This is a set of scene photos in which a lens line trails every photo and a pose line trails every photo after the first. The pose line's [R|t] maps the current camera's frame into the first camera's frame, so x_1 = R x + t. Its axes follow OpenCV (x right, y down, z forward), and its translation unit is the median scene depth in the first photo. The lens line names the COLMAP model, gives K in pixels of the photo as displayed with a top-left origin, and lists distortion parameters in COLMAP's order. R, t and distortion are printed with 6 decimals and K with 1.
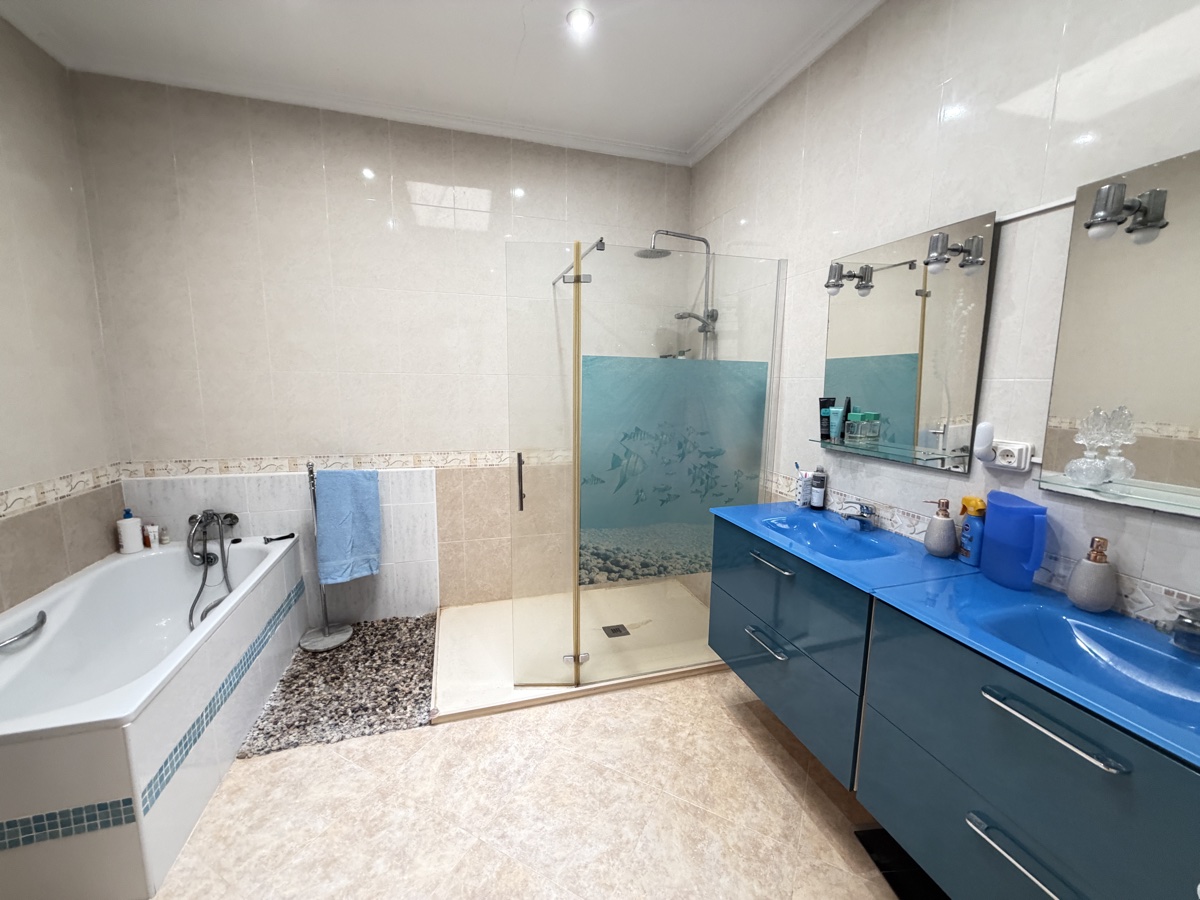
lens RADIAL K [[479.4, 0, 598.1], [0, 479.4, 452.4], [0, 0, 1]] dist [0.000930, -0.000216]
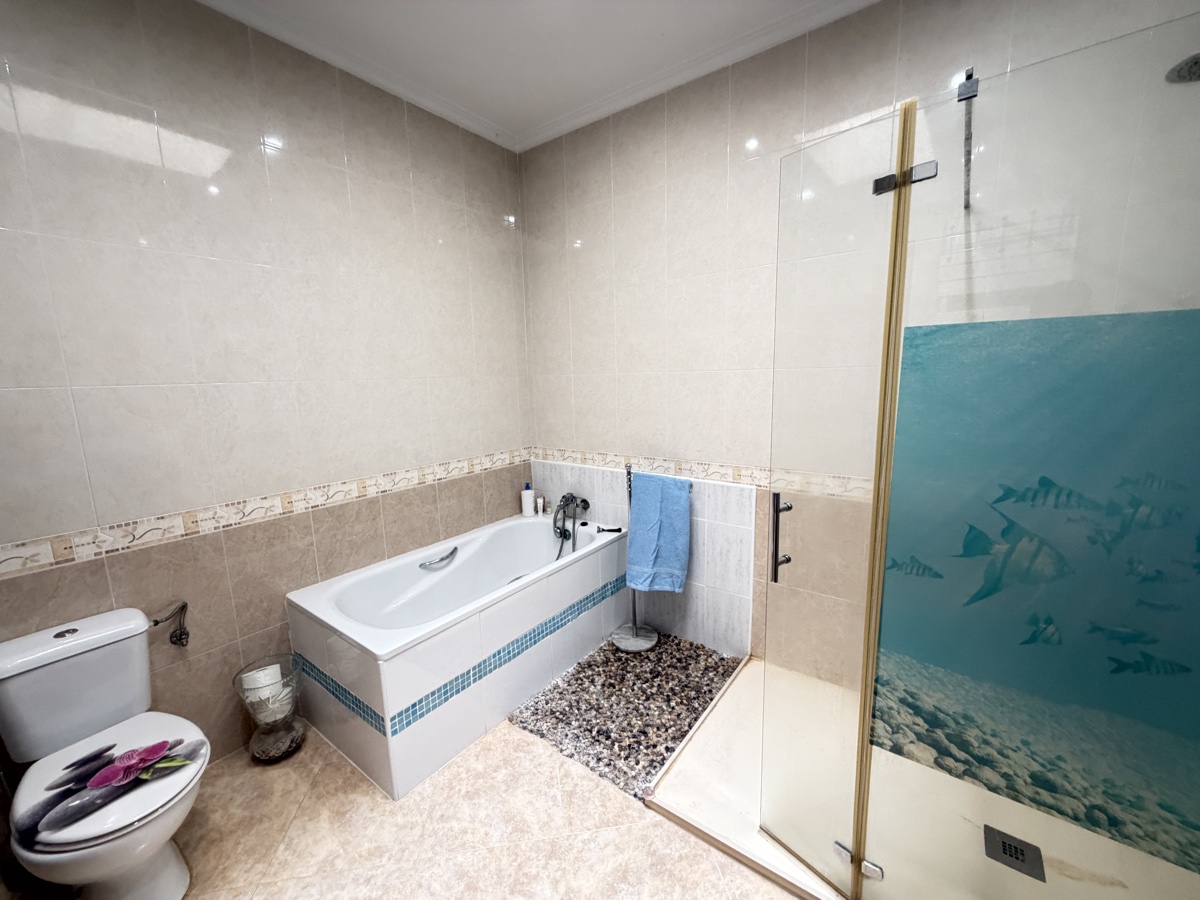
lens RADIAL K [[479.4, 0, 598.1], [0, 479.4, 452.4], [0, 0, 1]] dist [0.000930, -0.000216]
pose [[0.589820, 0.100831, -0.801215, 0.179523], [-0.088263, 0.994279, 0.060152, -0.062547], [0.802697, 0.035238, 0.595346, 0.385328]]
